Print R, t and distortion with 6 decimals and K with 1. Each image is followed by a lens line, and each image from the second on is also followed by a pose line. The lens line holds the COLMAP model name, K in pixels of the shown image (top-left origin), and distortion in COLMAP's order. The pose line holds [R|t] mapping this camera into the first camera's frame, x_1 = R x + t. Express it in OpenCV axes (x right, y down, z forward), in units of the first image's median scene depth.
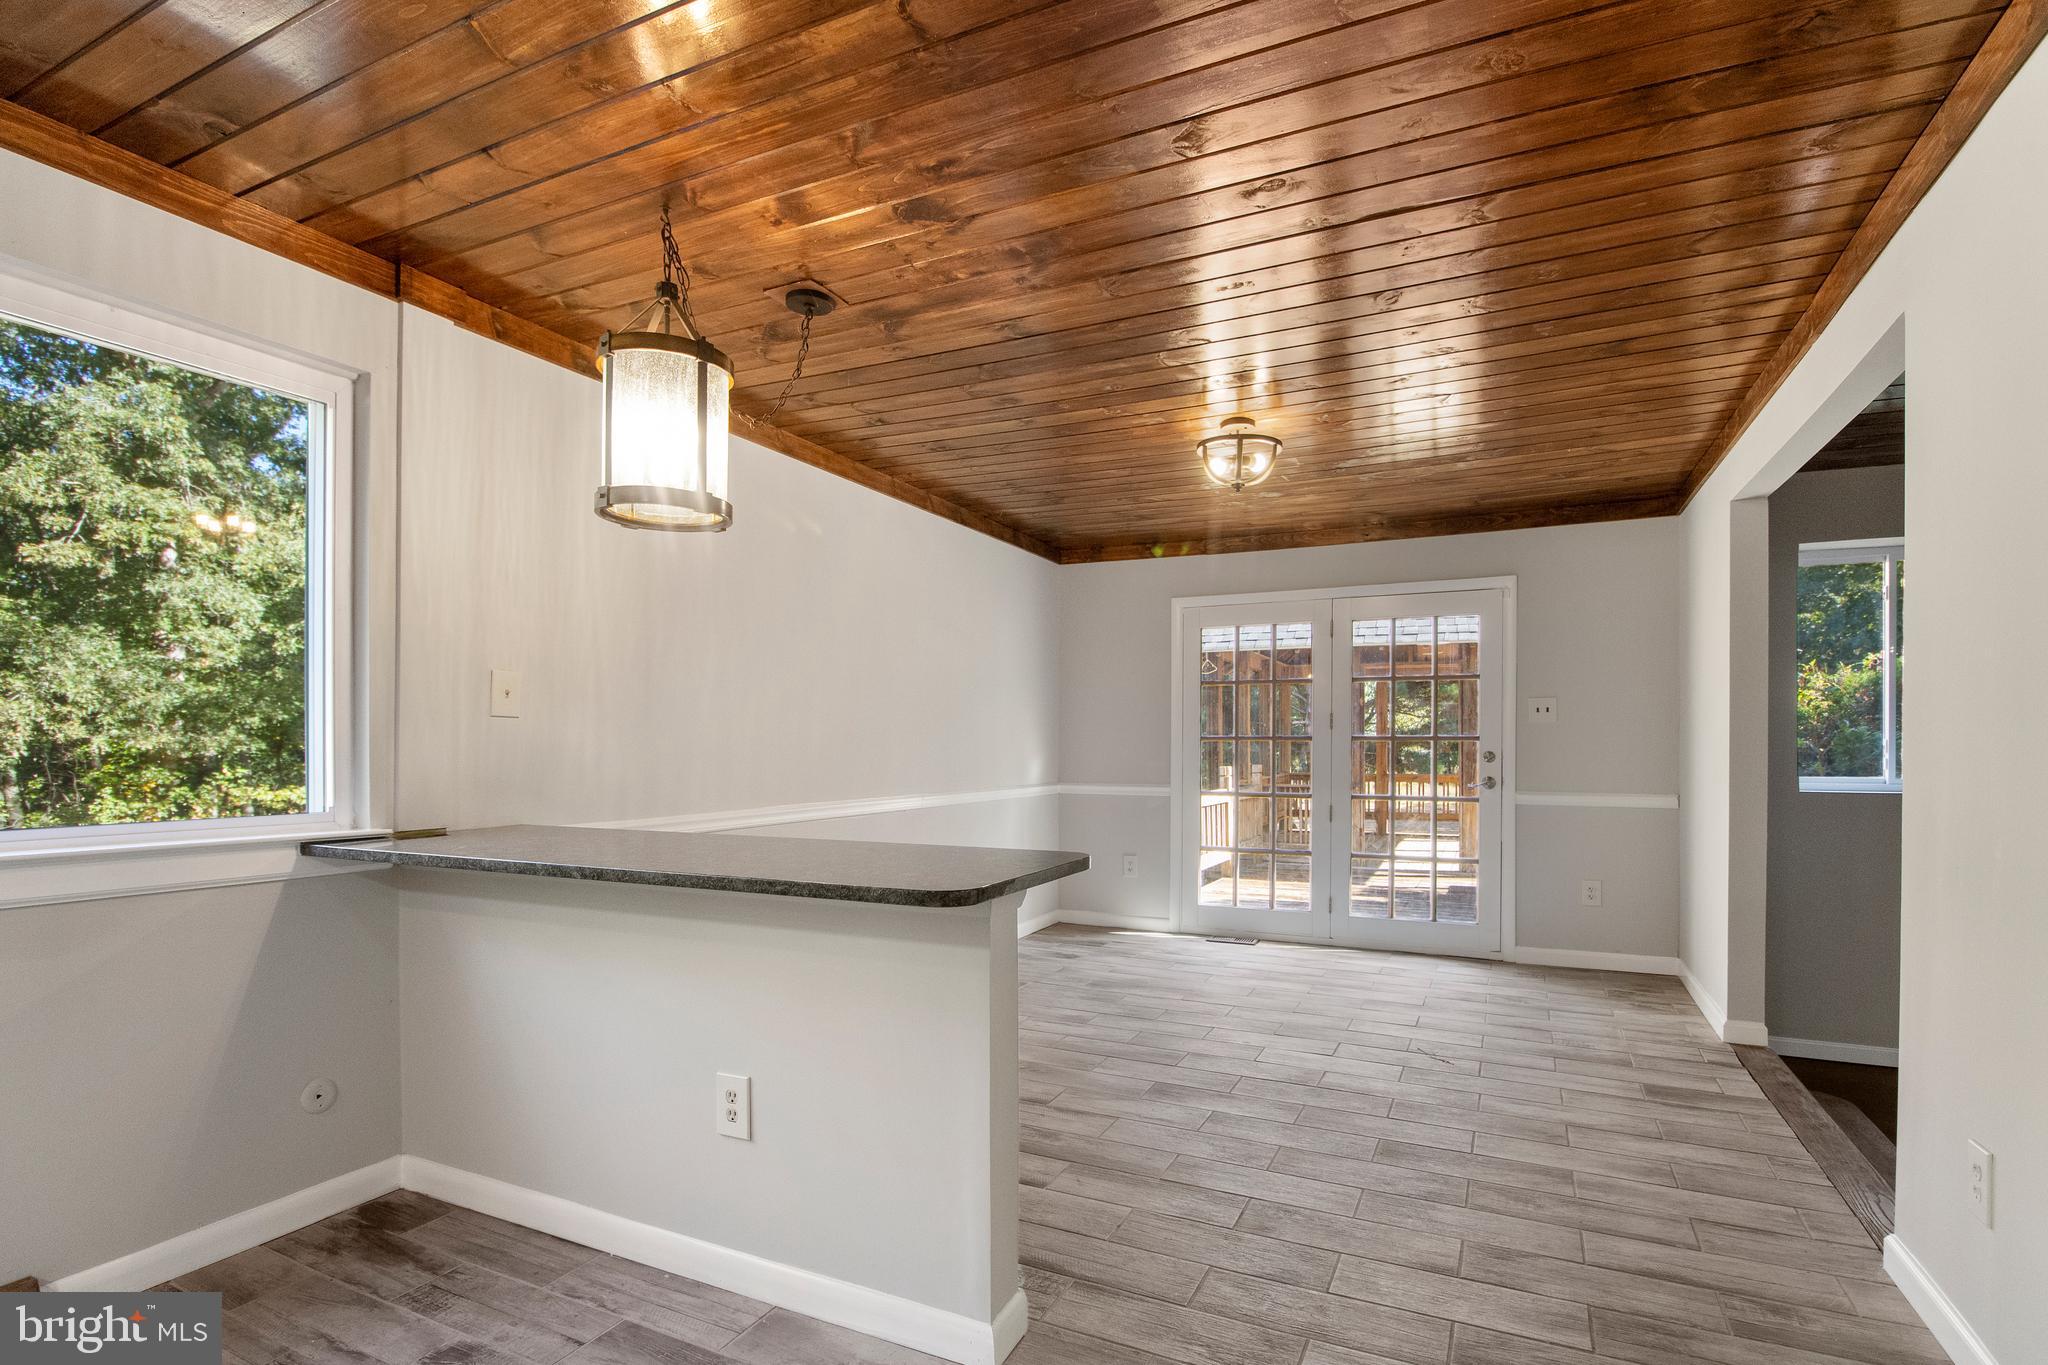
lens RADIAL K [[980.1, 0, 1040.4], [0, 980.1, 750.5], [0, 0, 1]] dist [-0.004693, -0.003886]
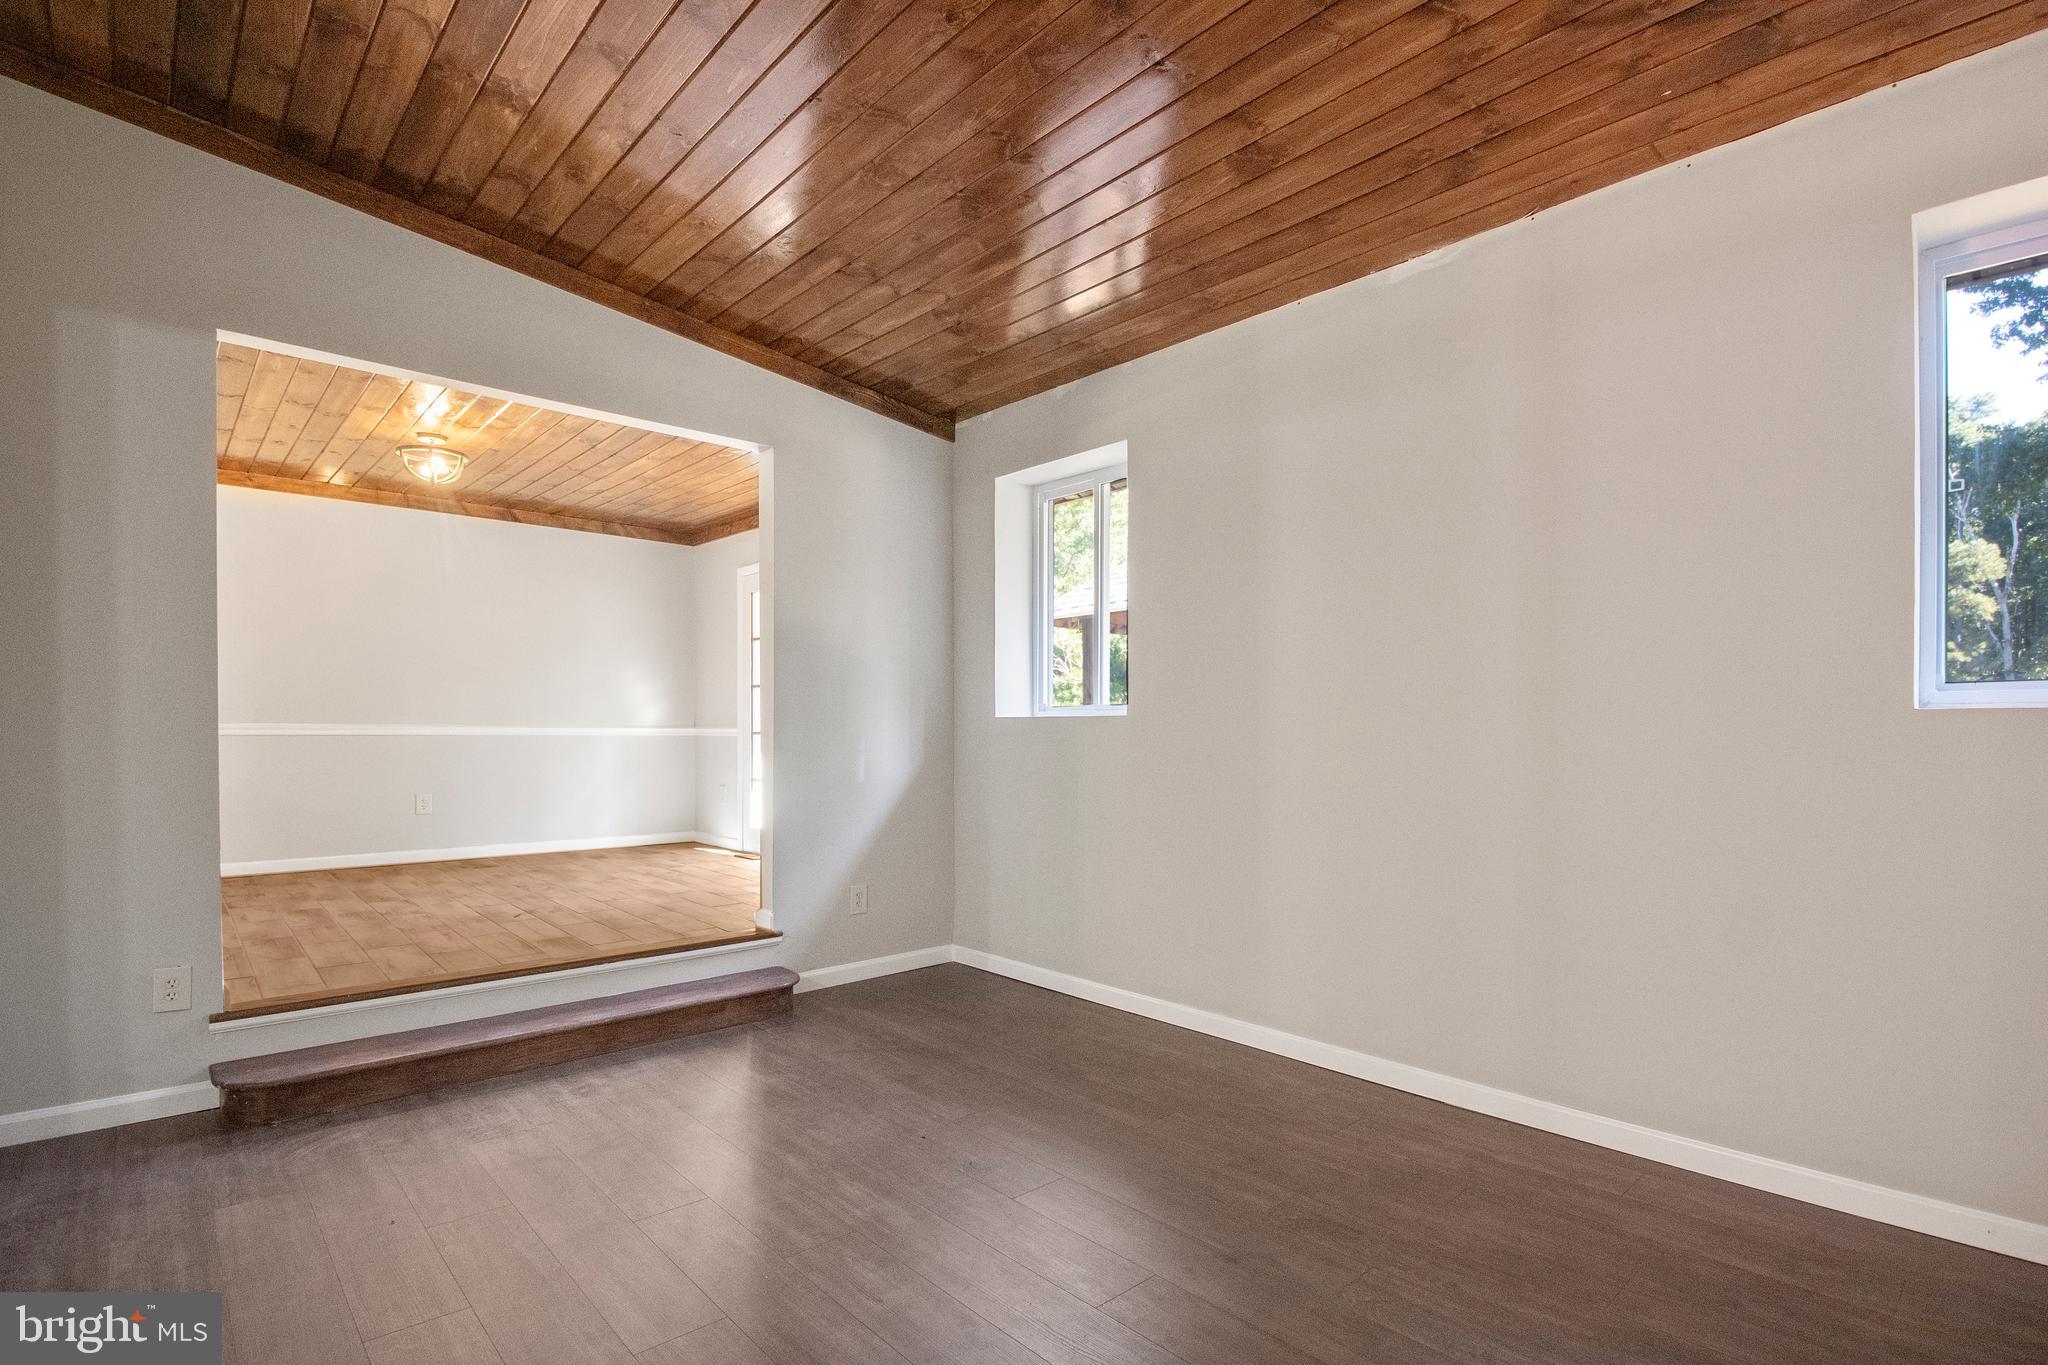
lens RADIAL K [[980.1, 0, 1029.6], [0, 980.1, 762.7], [0, 0, 1]] dist [-0.004693, -0.003886]
pose [[0.926501, 0.011412, -0.376118, 2.258596], [-0.003113, 0.999738, 0.022665, 0.125343], [0.376278, -0.019828, 0.926294, 0.099165]]
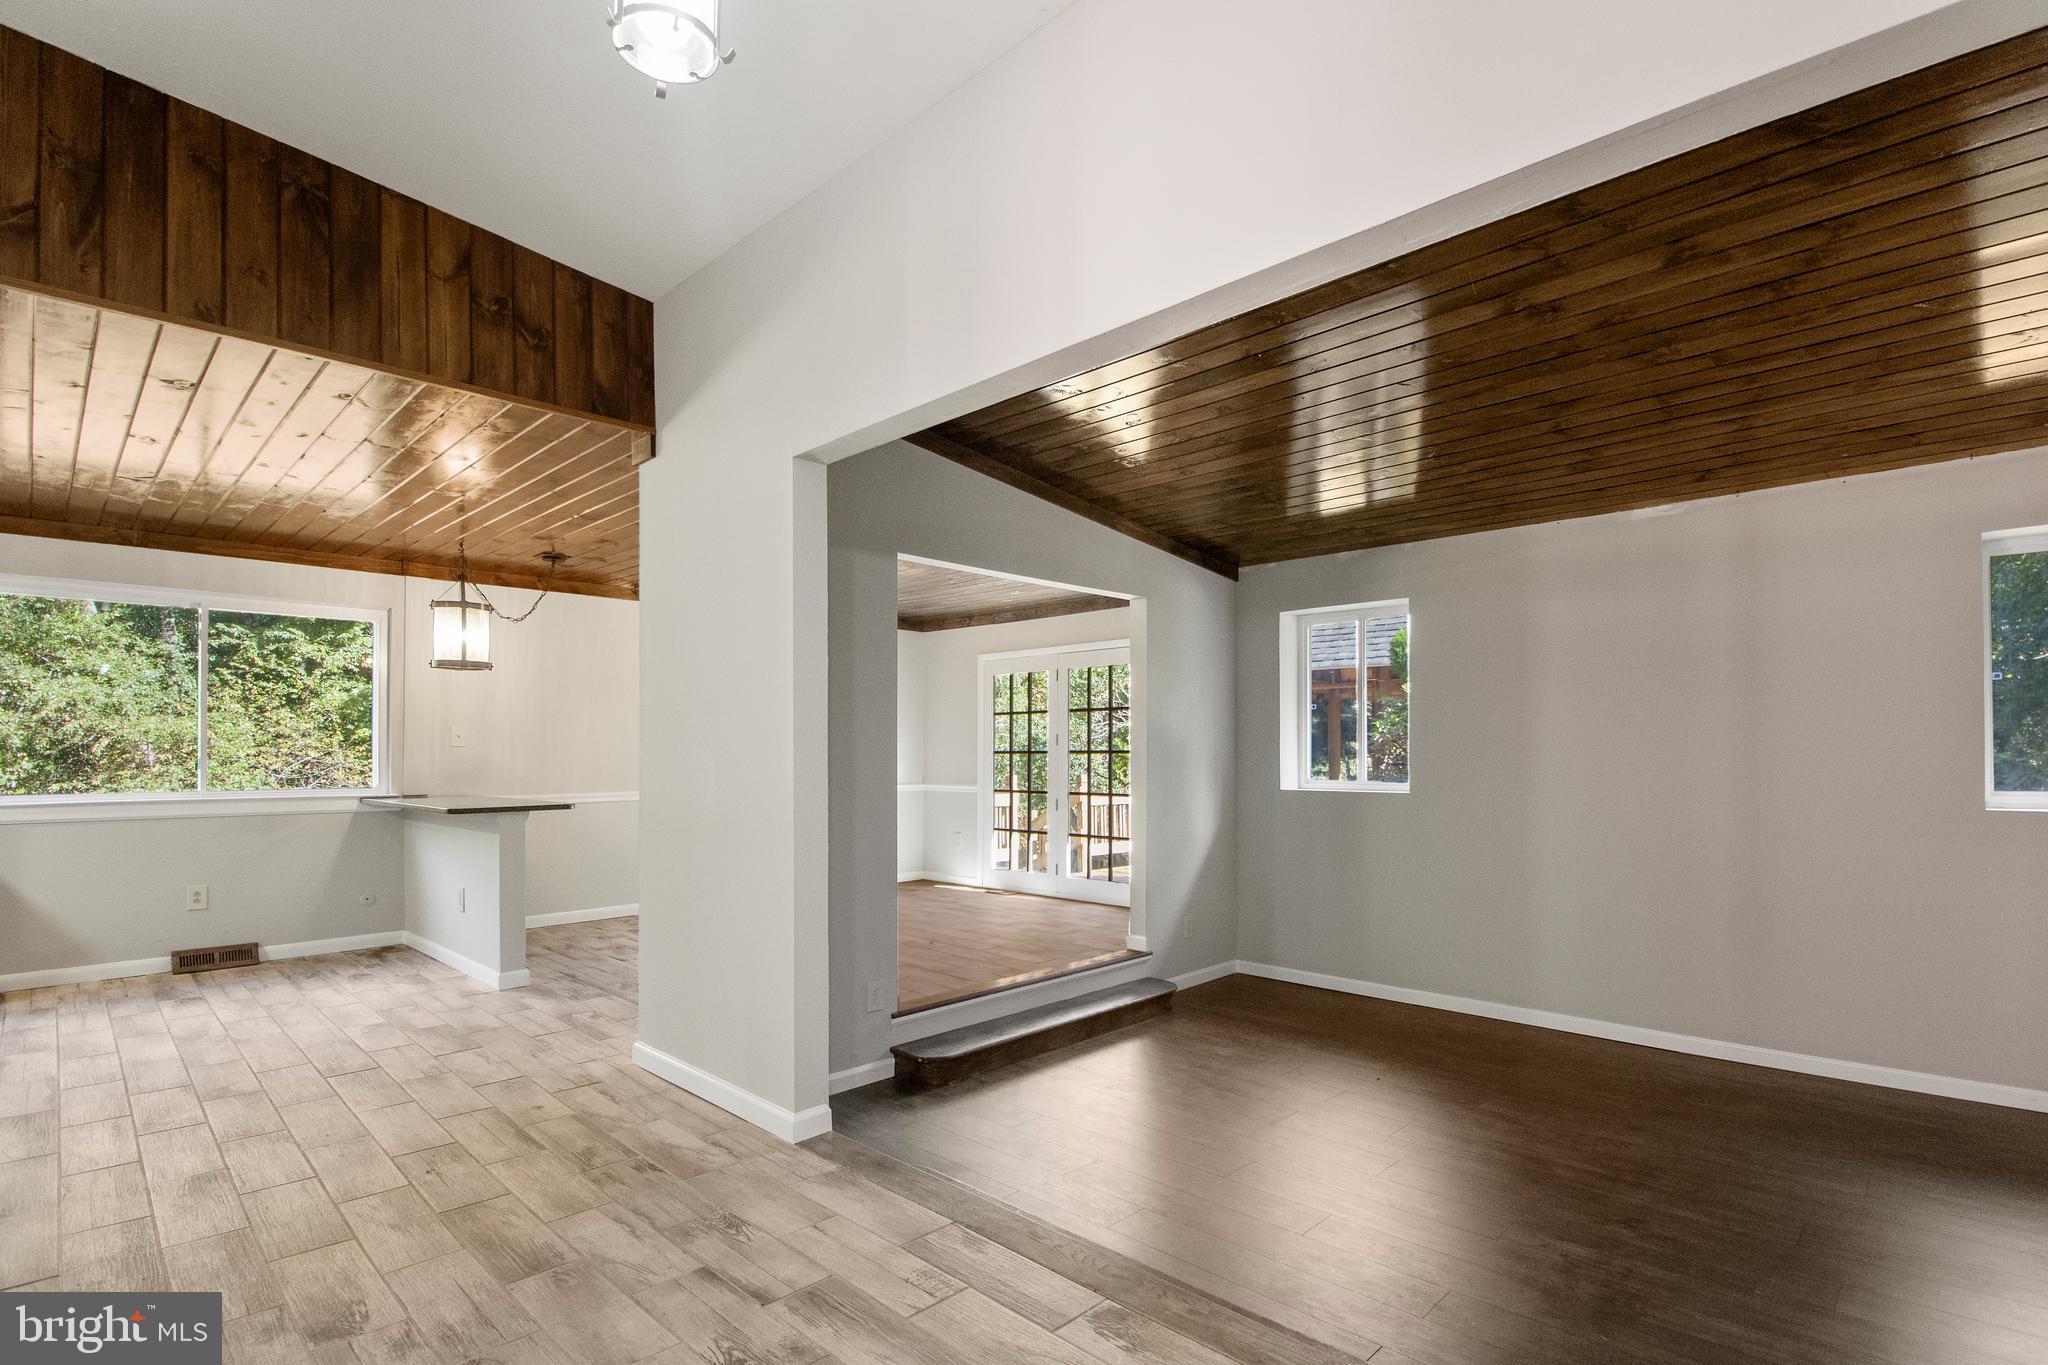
lens RADIAL K [[980.1, 0, 1028.6], [0, 980.1, 756.2], [0, 0, 1]] dist [-0.004693, -0.003886]
pose [[0.946592, -0.004428, -0.322403, 1.663849], [0.002575, 0.999978, -0.006175, 0.005453], [0.322423, 0.005015, 0.946582, -0.823625]]
